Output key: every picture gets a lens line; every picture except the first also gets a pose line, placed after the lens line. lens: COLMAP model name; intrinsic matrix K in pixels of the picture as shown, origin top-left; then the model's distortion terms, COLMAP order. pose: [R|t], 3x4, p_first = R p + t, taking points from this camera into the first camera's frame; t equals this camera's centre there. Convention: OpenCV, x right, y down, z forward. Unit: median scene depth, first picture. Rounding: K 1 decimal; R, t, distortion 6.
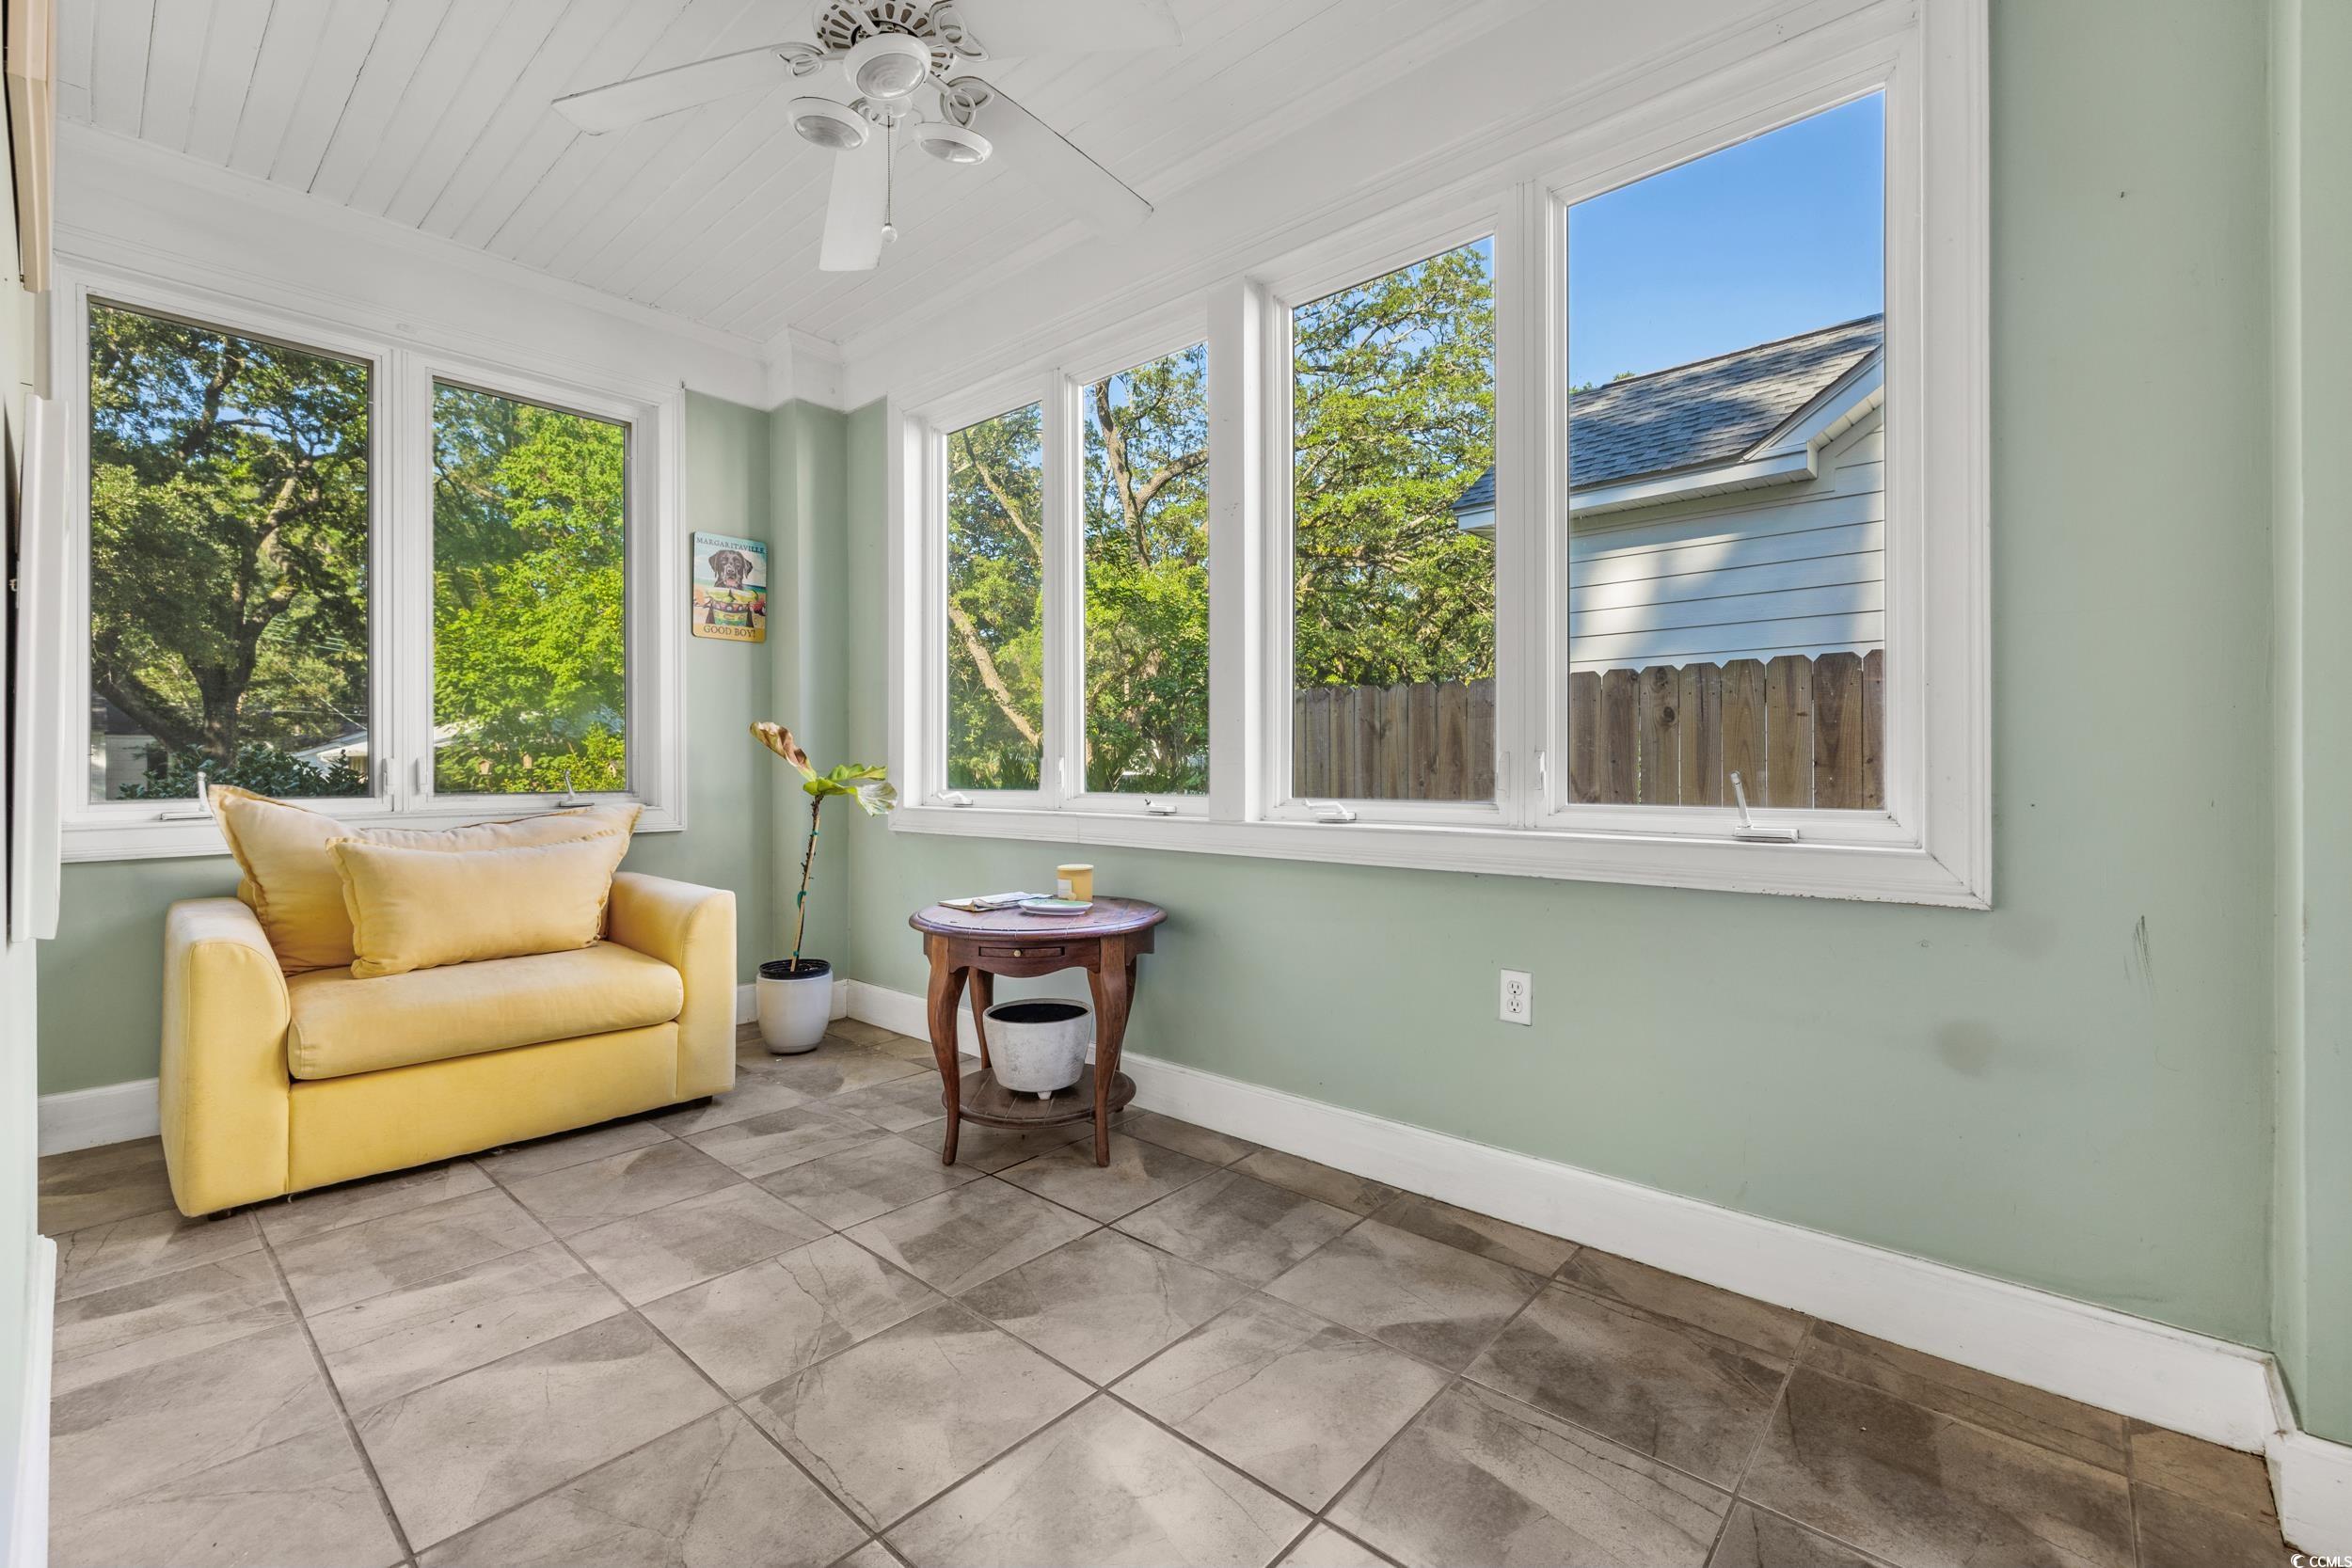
lens RADIAL K [[1004.3, 0, 1174.1], [0, 1004.3, 775.1], [0, 0, 1]] dist [-0.000118, -0.000114]
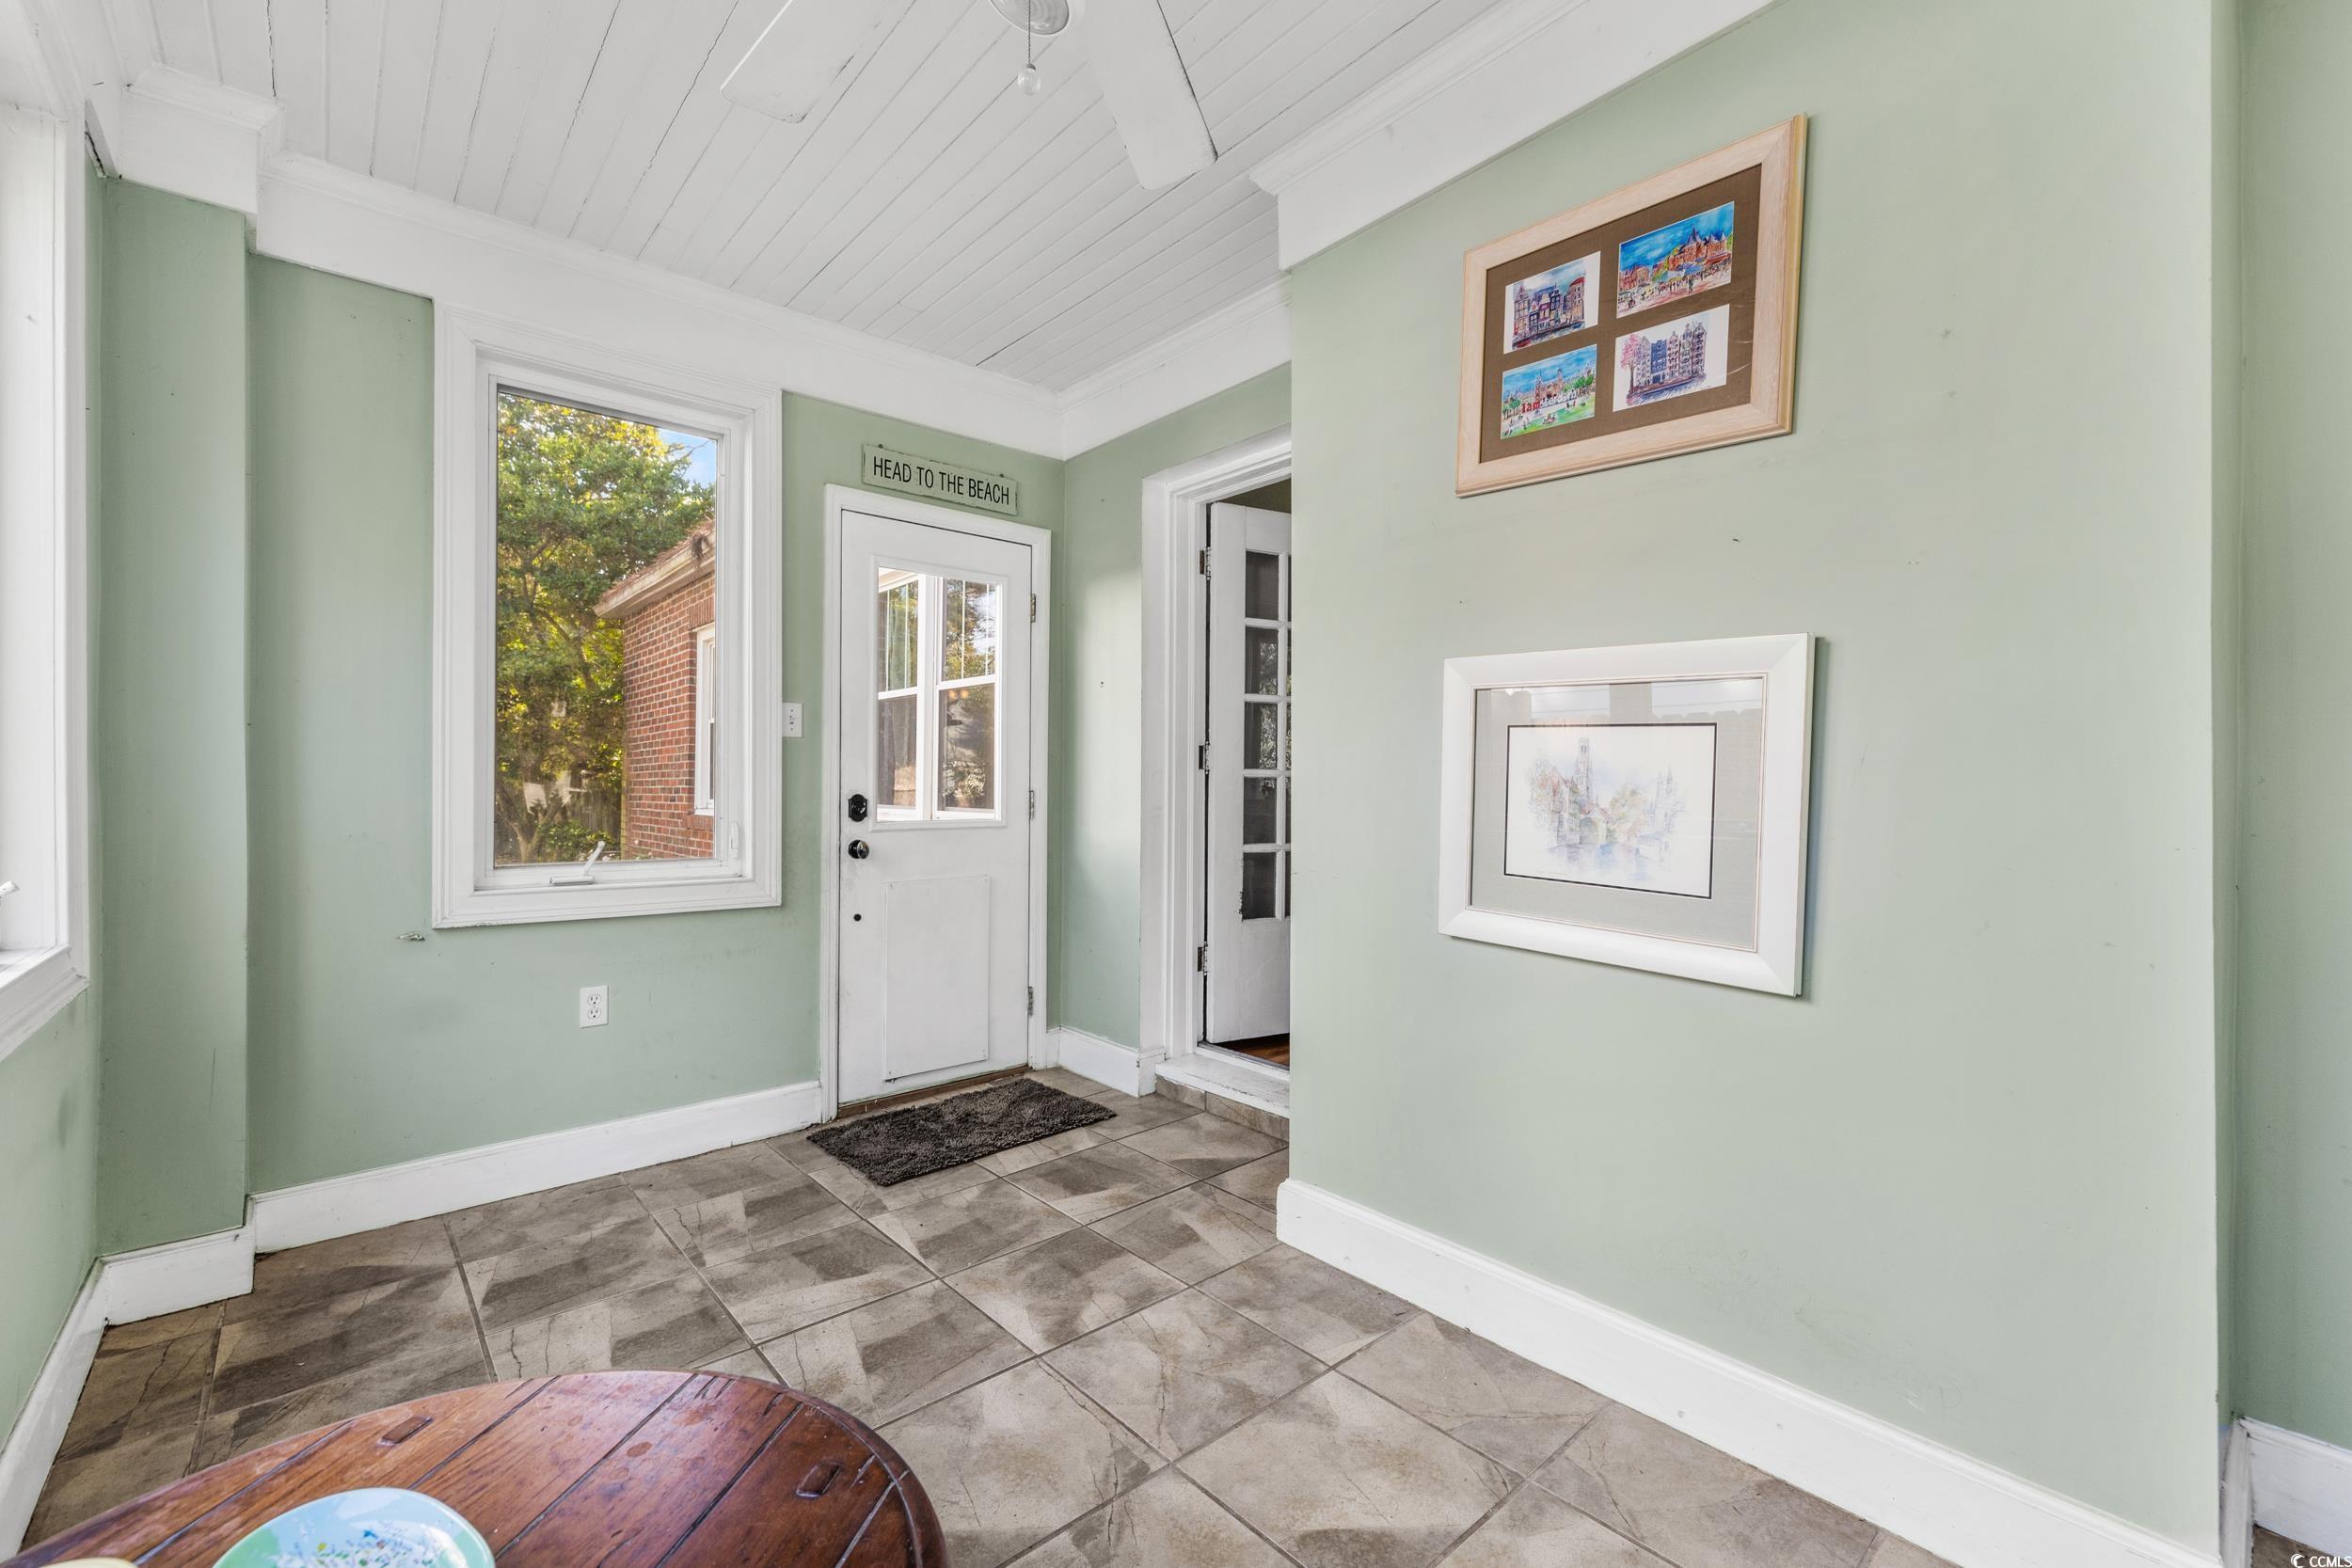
lens RADIAL K [[1004.3, 0, 1178.4], [0, 1004.3, 786.9], [0, 0, 1]] dist [-0.000118, -0.000114]
pose [[-0.991770, 0.001645, 0.128024, -0.611162], [0.003689, 0.999869, 0.015732, -0.112815], [-0.127982, 0.016075, -0.991646, 2.140728]]
